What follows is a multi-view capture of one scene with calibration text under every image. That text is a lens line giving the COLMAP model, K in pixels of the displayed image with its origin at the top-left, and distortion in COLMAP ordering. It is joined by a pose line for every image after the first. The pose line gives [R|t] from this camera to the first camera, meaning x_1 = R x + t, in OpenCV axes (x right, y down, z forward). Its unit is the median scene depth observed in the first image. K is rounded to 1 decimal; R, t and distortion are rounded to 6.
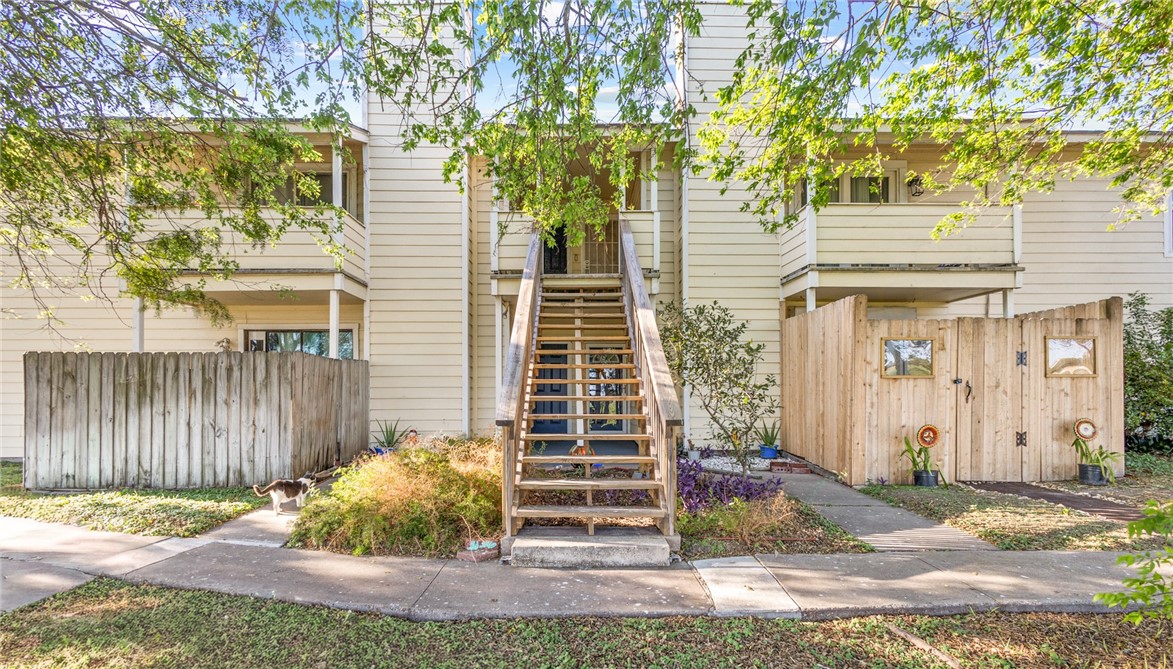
lens RADIAL K [[551.9, 0, 571.1], [0, 551.9, 394.5], [0, 0, 1]] dist [0.013504, -0.000343]
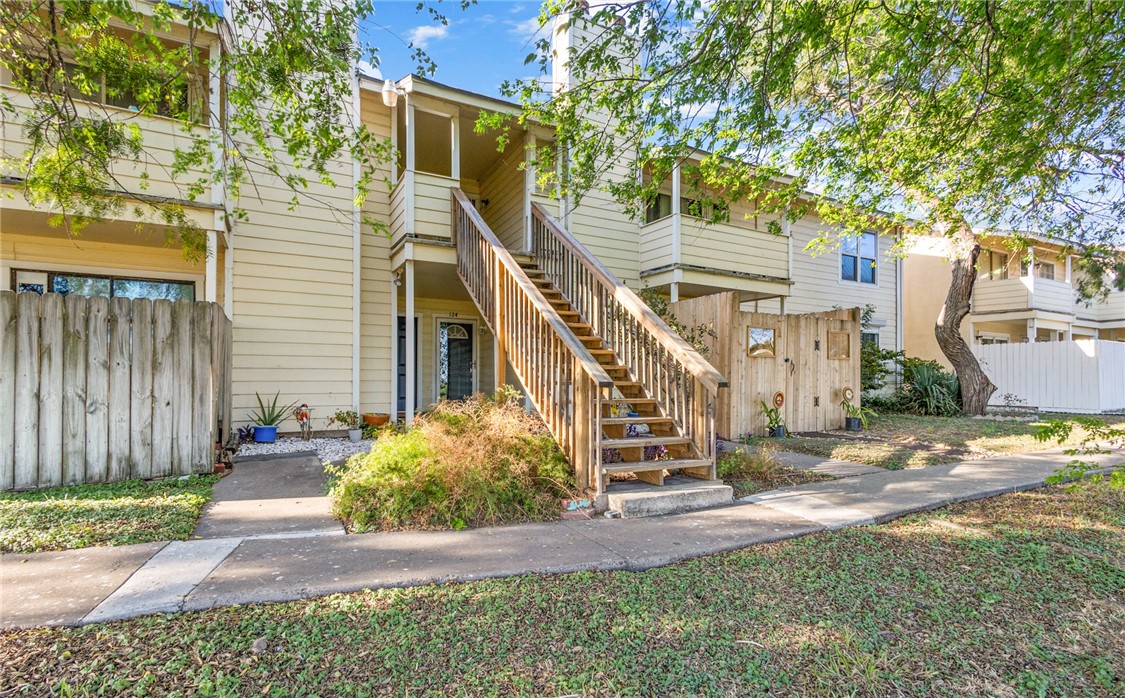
lens RADIAL K [[530.9, 0, 576.4], [0, 530.9, 375.7], [0, 0, 1]] dist [0.006316, 0.000572]
pose [[0.882321, 0.008846, 0.470566, -0.403215], [-0.008297, 0.999960, -0.003242, 0.024603], [-0.470576, -0.001044, 0.882359, 0.088163]]
